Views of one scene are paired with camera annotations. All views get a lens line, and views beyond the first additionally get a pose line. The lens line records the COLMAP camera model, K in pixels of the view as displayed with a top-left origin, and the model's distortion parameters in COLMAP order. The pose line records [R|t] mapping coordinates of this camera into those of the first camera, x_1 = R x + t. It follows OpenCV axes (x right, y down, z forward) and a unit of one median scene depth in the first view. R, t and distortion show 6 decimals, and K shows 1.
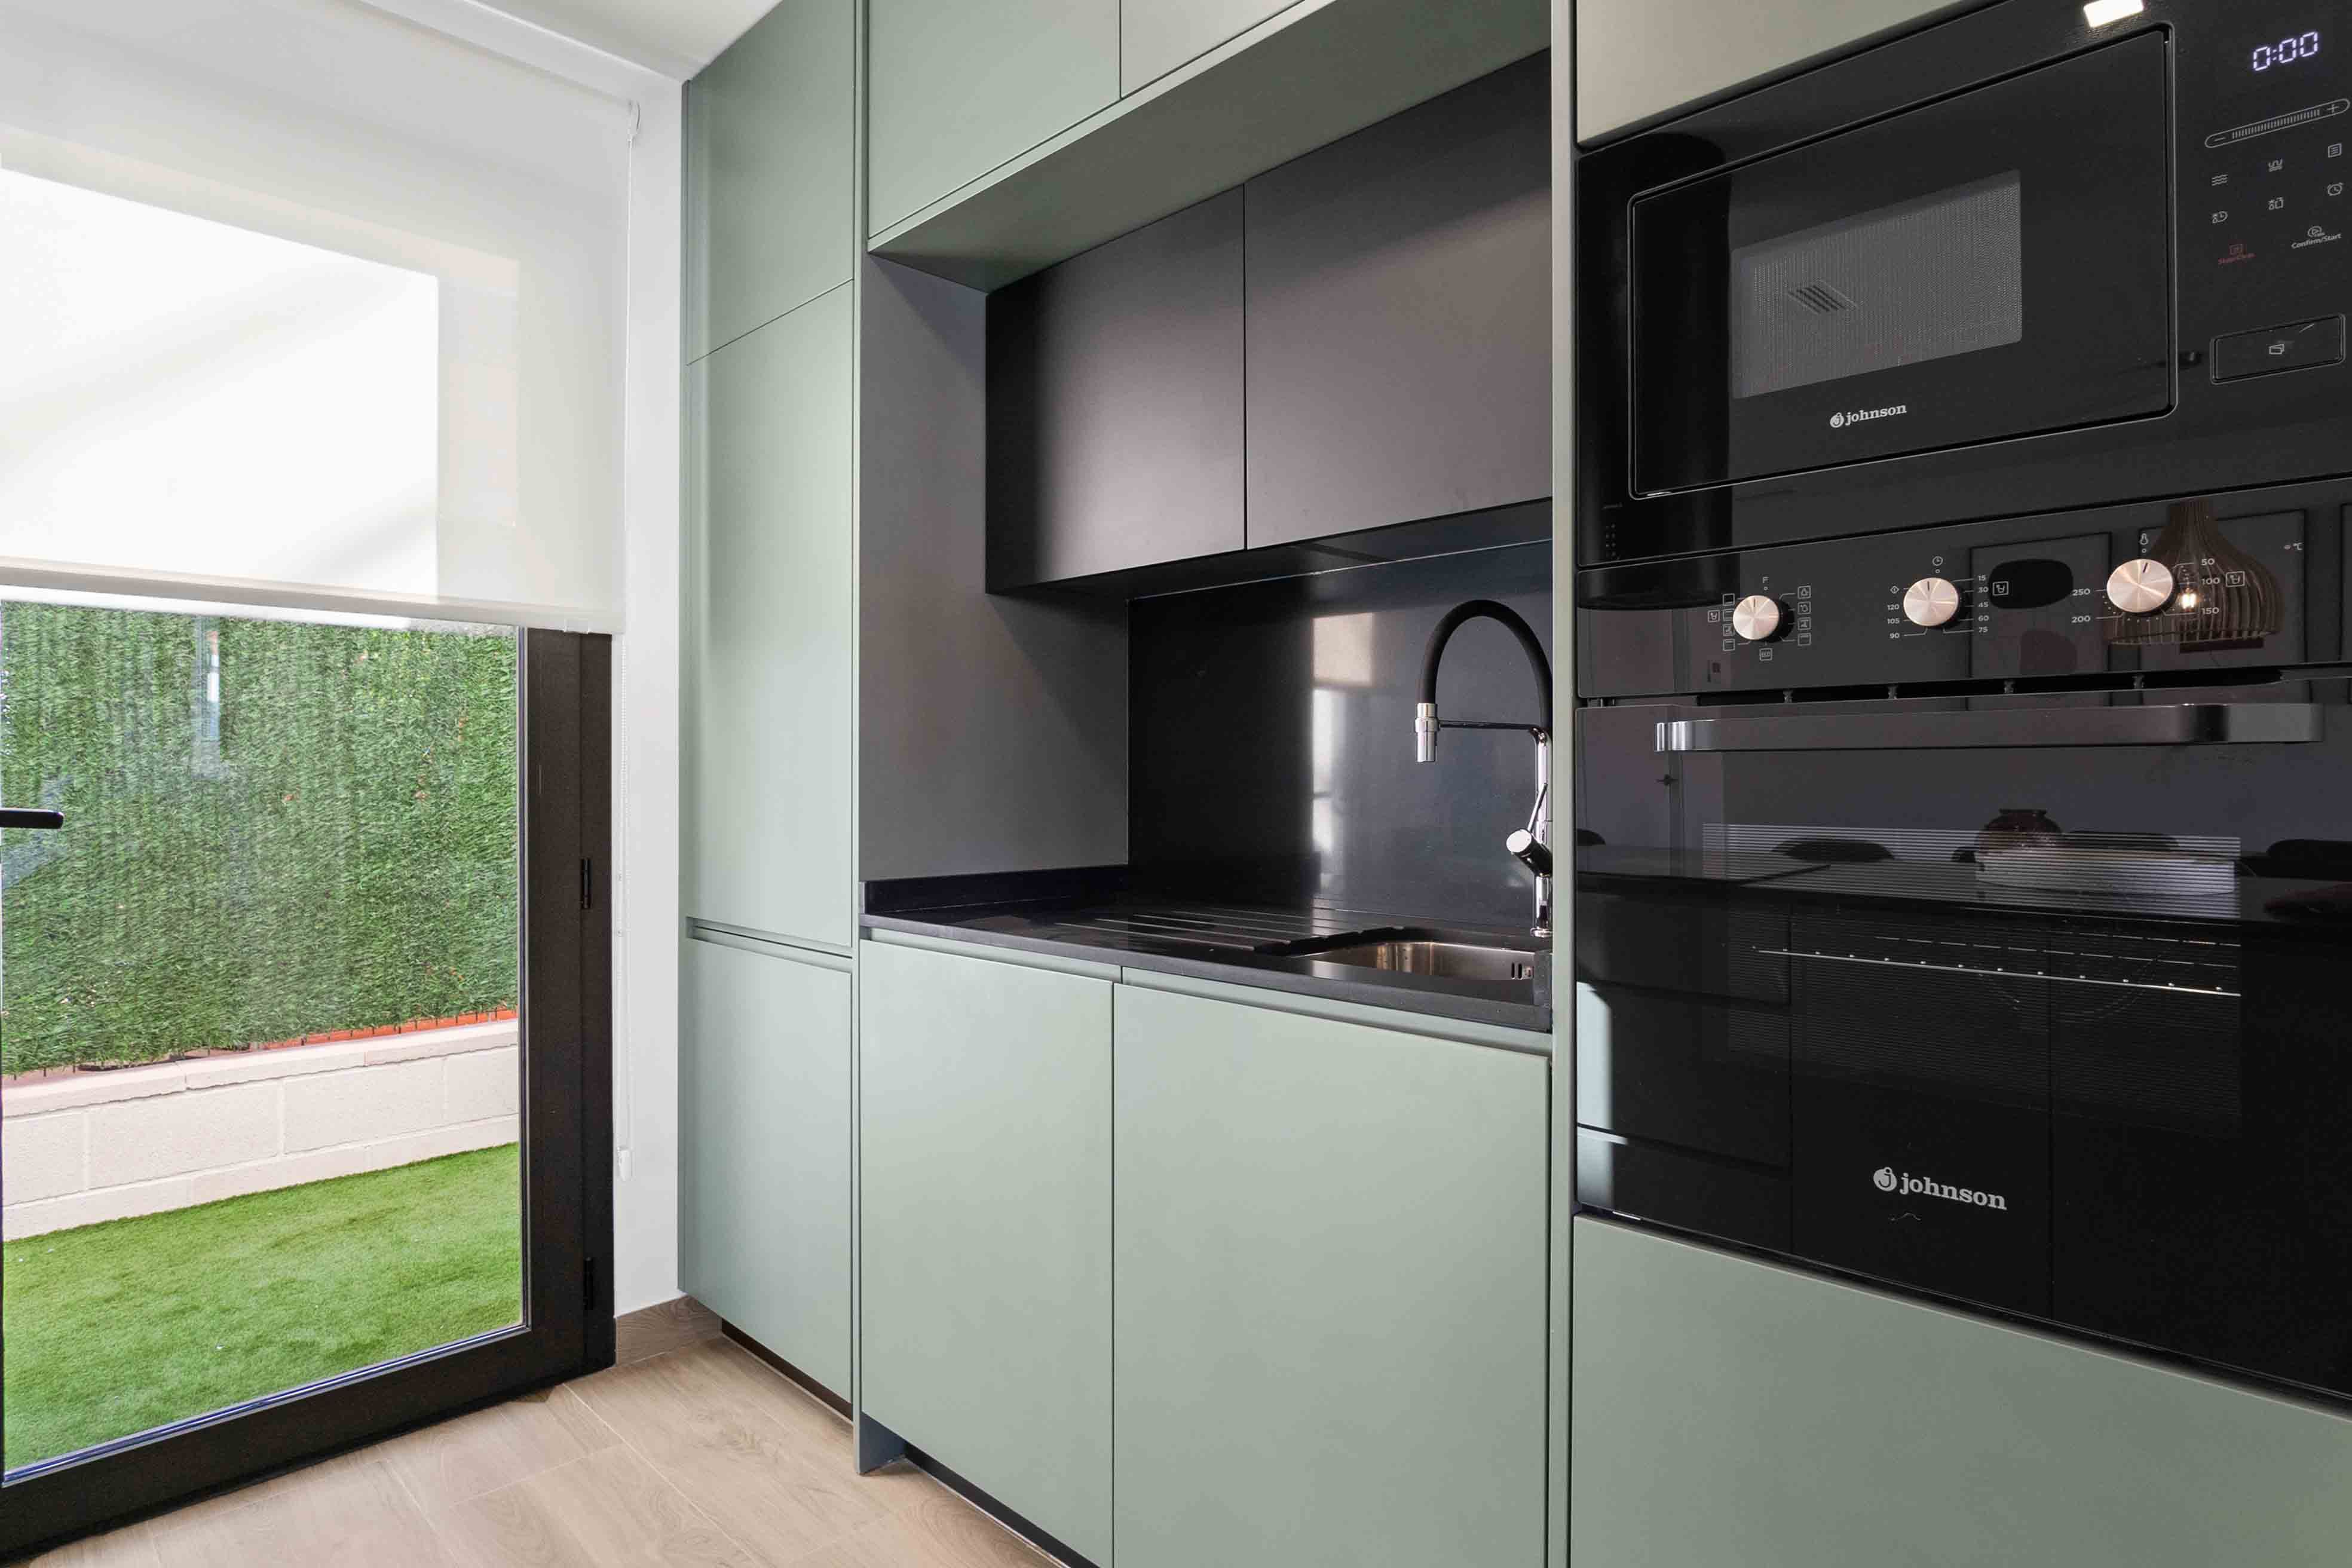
lens RADIAL K [[1285.9, 0, 1180.2], [0, 1285.9, 778.6], [0, 0, 1]] dist [-0.017096, 0.004801]
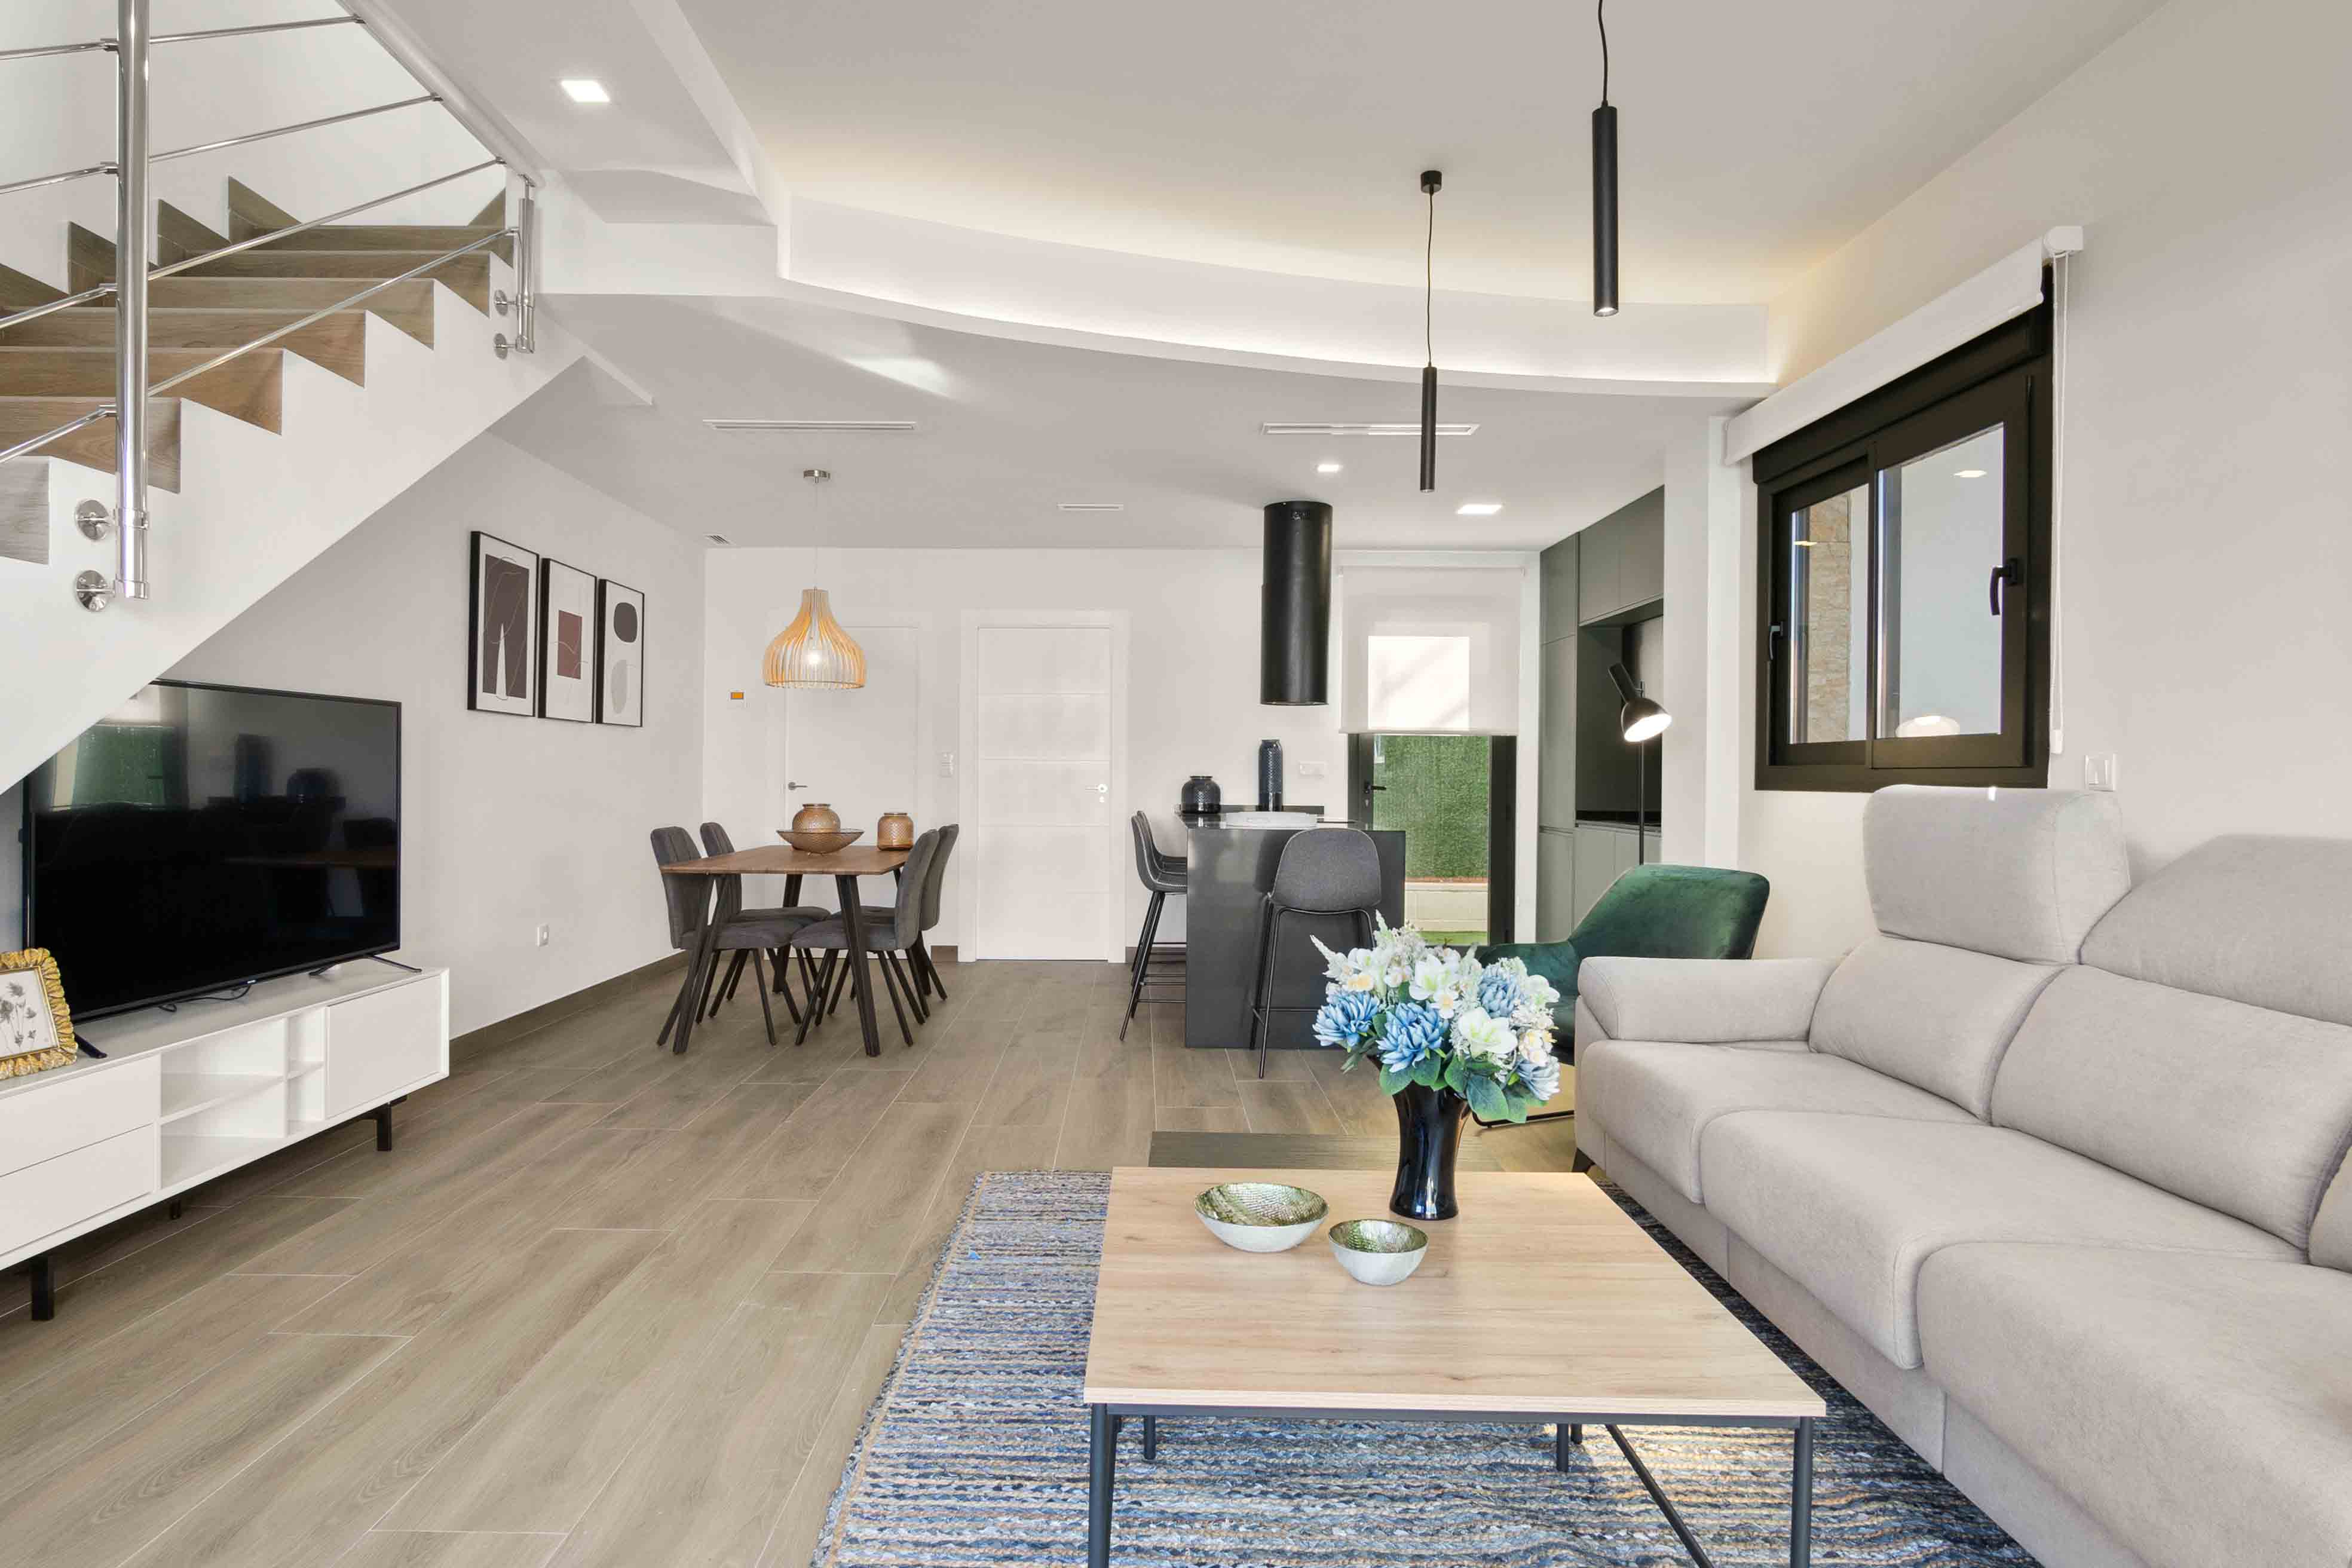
lens RADIAL K [[1285.9, 0, 1172.0], [0, 1285.9, 775.0], [0, 0, 1]] dist [-0.017096, 0.004801]
pose [[0.724290, 0.005354, -0.689475, 1.177376], [-0.010054, 0.999946, -0.002796, 0.005905], [0.689422, 0.008957, 0.724304, -1.968746]]
